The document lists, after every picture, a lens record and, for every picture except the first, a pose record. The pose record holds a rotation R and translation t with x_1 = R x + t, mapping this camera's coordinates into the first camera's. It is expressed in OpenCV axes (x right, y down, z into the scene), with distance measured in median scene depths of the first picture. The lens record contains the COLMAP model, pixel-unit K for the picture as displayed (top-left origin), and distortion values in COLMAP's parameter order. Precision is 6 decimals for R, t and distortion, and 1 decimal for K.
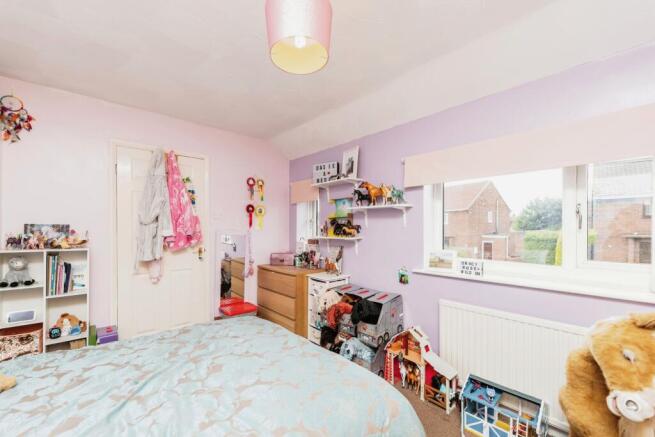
lens RADIAL K [[268.1, 0, 326.9], [0, 268.1, 225.7], [0, 0, 1]] dist [-0.000156, 0.000032]
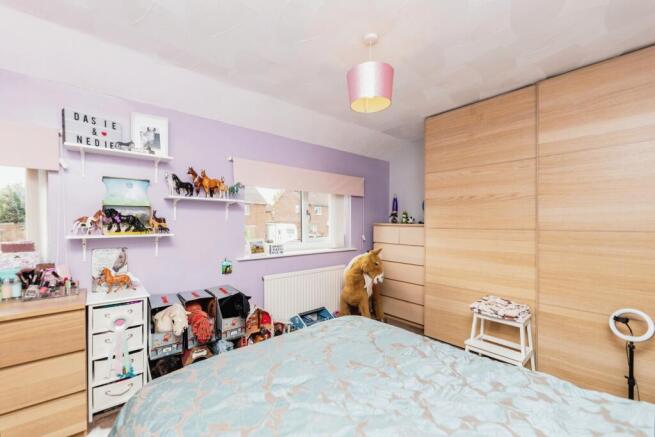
lens RADIAL K [[268.1, 0, 326.9], [0, 268.1, 225.7], [0, 0, 1]] dist [-0.000156, 0.000032]
pose [[0.053118, -0.017213, 0.998440, -0.694675], [-0.010982, 0.999781, 0.017821, 0.002148], [-0.998528, -0.011911, 0.052918, 0.518552]]
